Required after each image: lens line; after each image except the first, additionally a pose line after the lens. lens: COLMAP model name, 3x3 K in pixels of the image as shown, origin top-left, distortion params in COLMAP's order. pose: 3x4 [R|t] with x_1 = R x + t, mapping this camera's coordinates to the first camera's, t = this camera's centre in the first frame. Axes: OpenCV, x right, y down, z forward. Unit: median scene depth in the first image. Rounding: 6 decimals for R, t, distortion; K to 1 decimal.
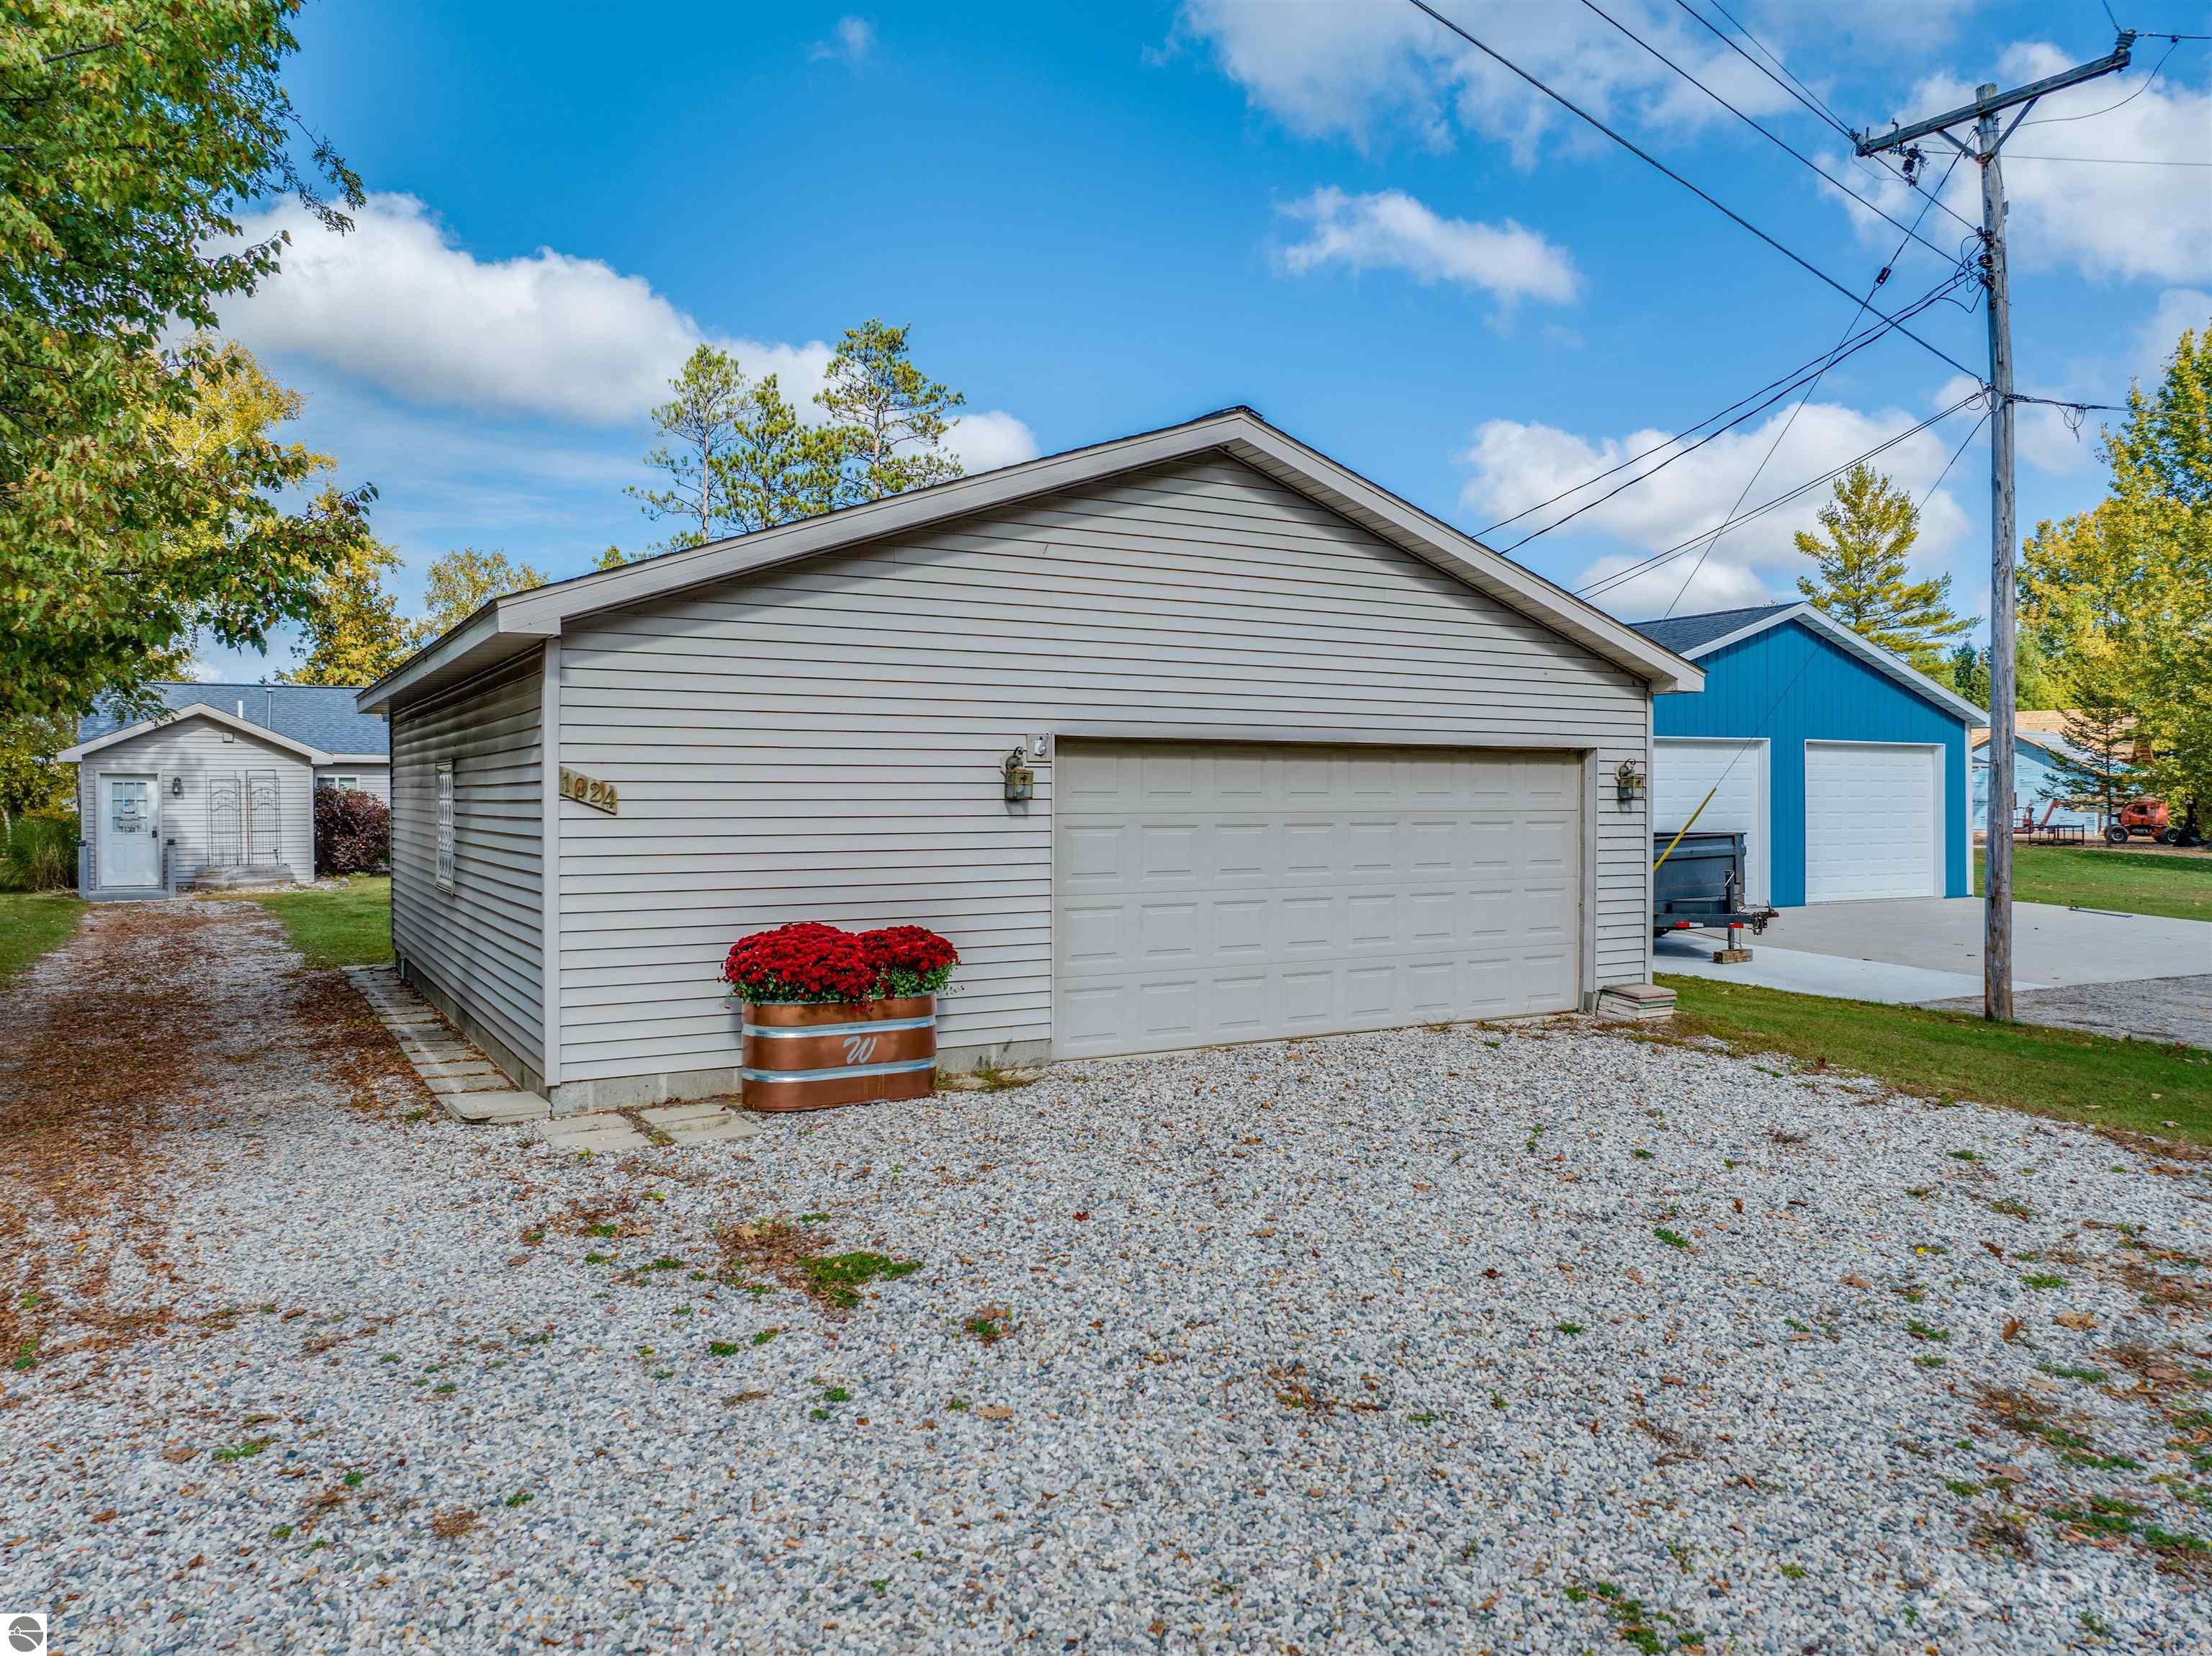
lens RADIAL K [[1519.8, 0, 1094.9], [0, 1519.8, 819.8], [0, 0, 1]] dist [-0.010015, -0.002870]
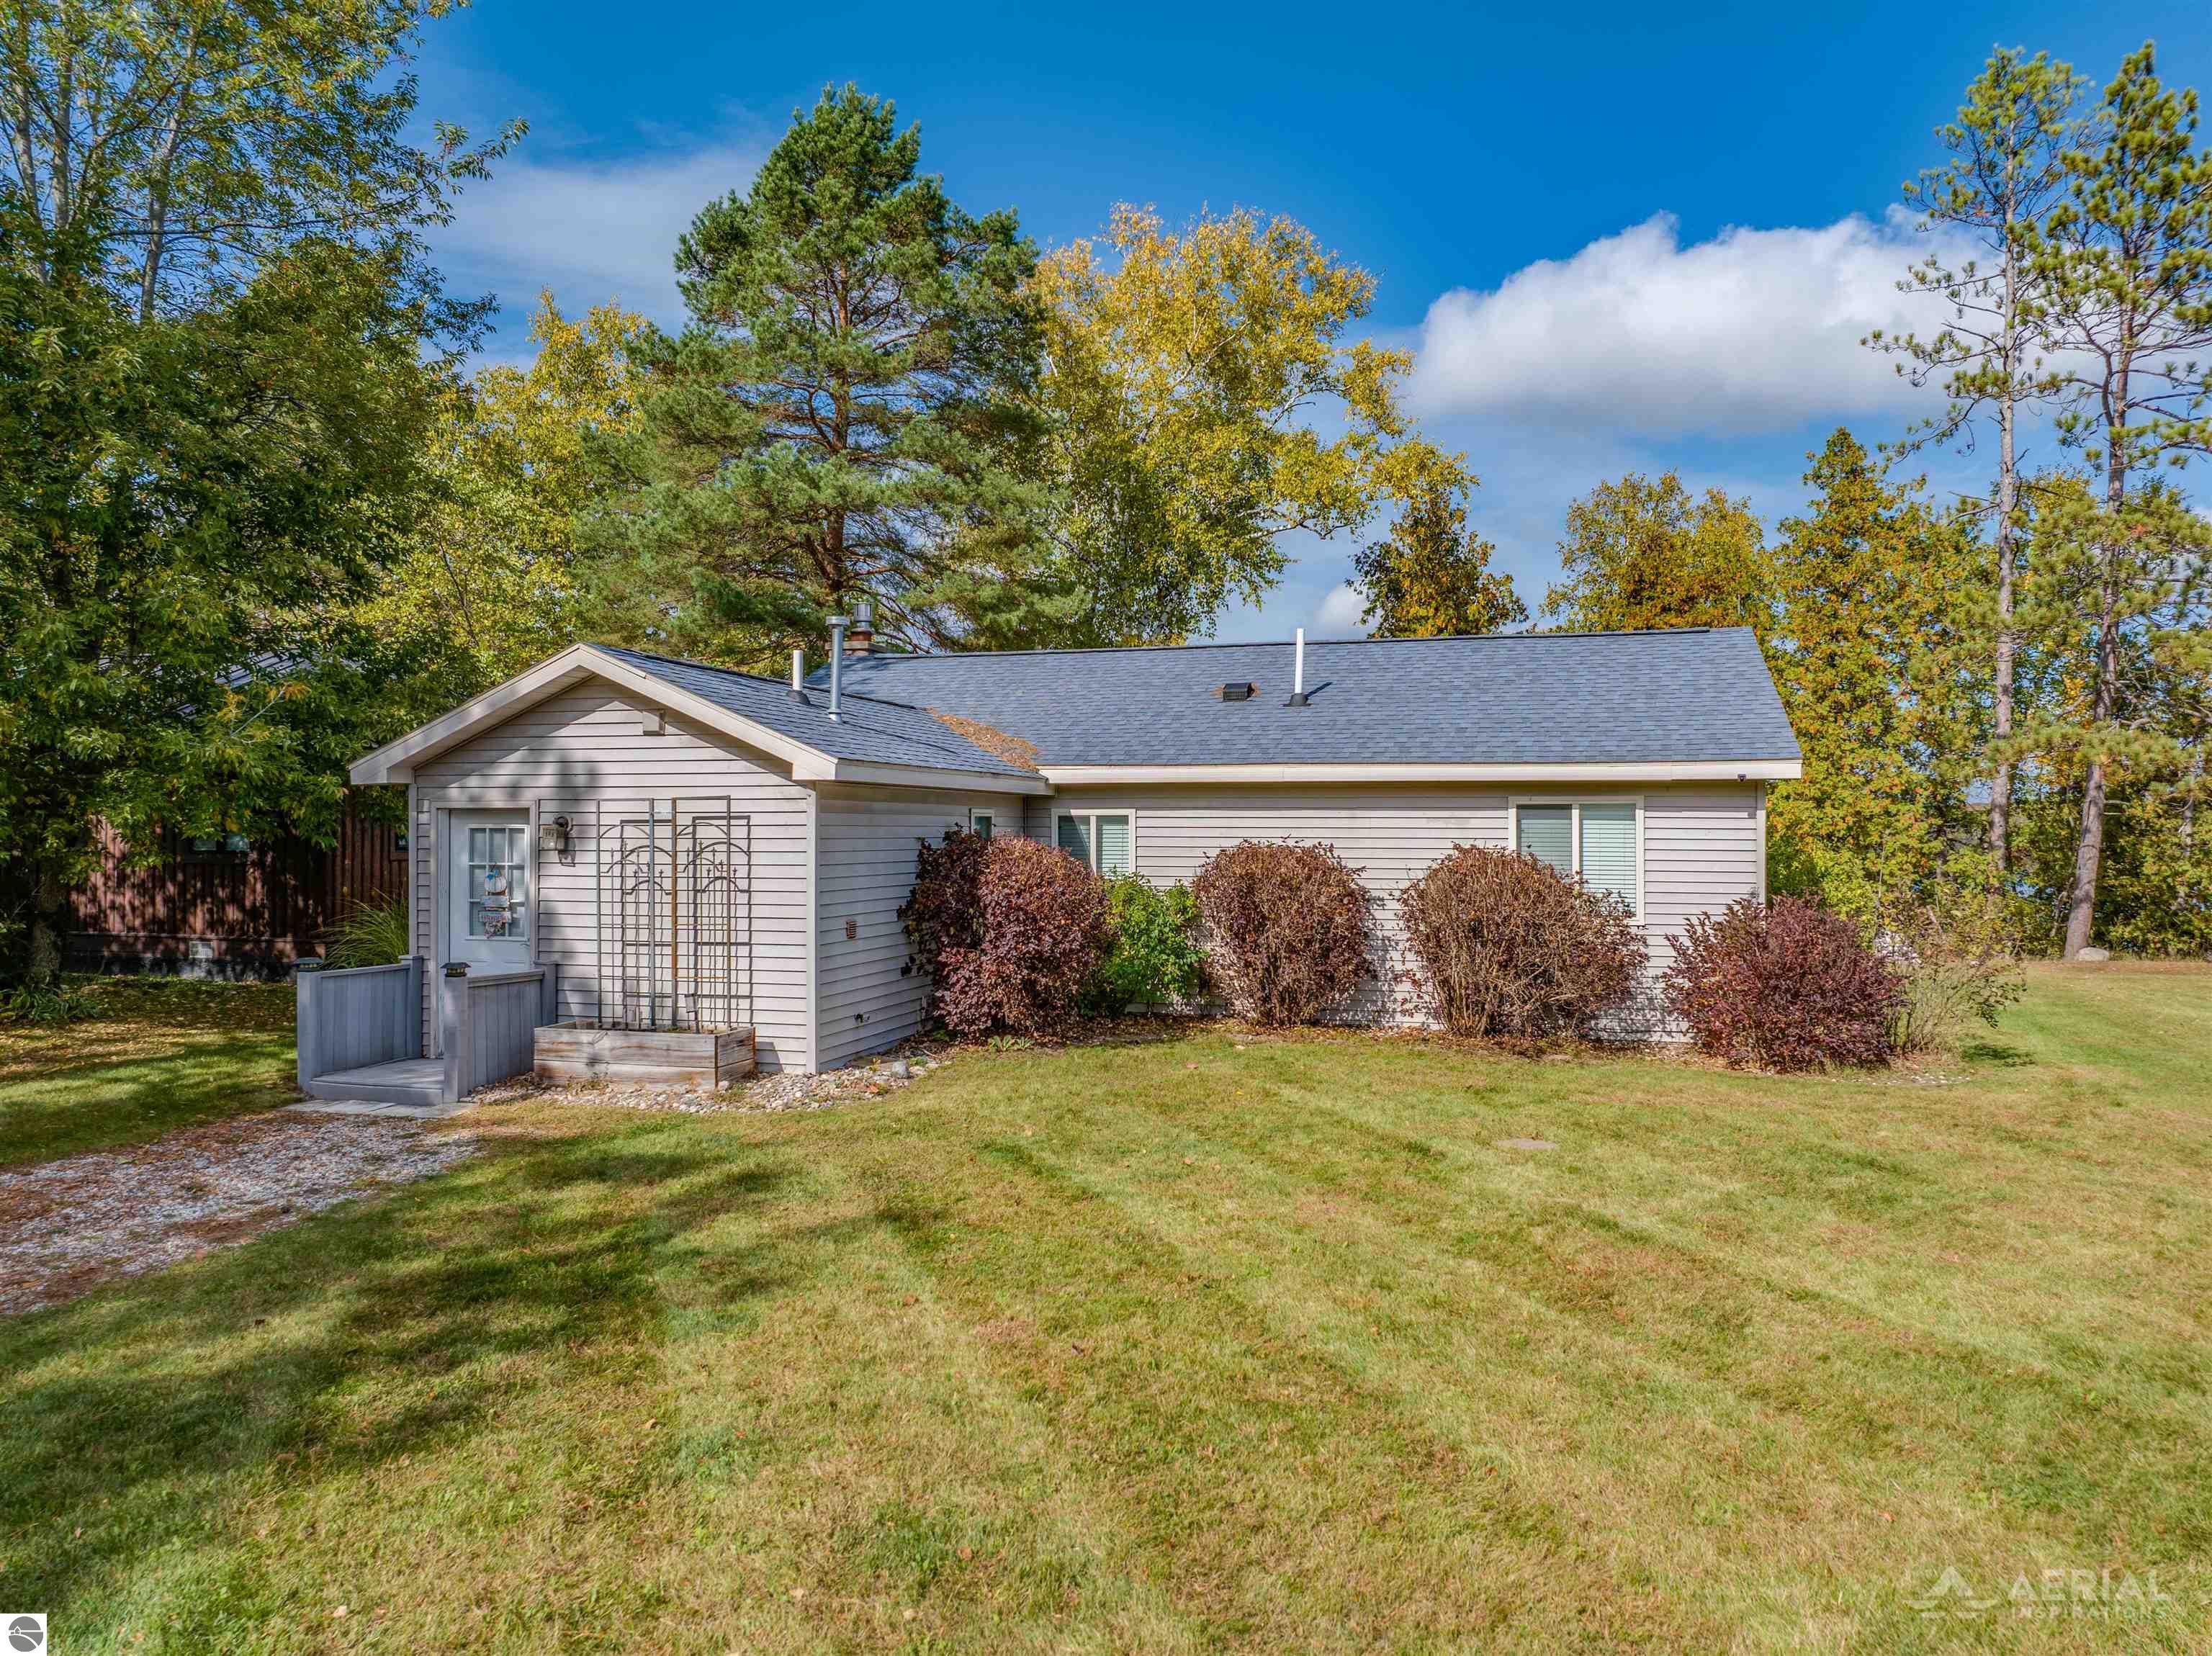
lens RADIAL K [[1519.8, 0, 1094.9], [0, 1519.8, 819.8], [0, 0, 1]] dist [-0.010015, -0.002870]
pose [[0.684880, -0.005780, -0.728633, -0.174822], [-0.008388, 0.999840, -0.015816, -0.021328], [0.728607, 0.016943, 0.684722, 0.808090]]
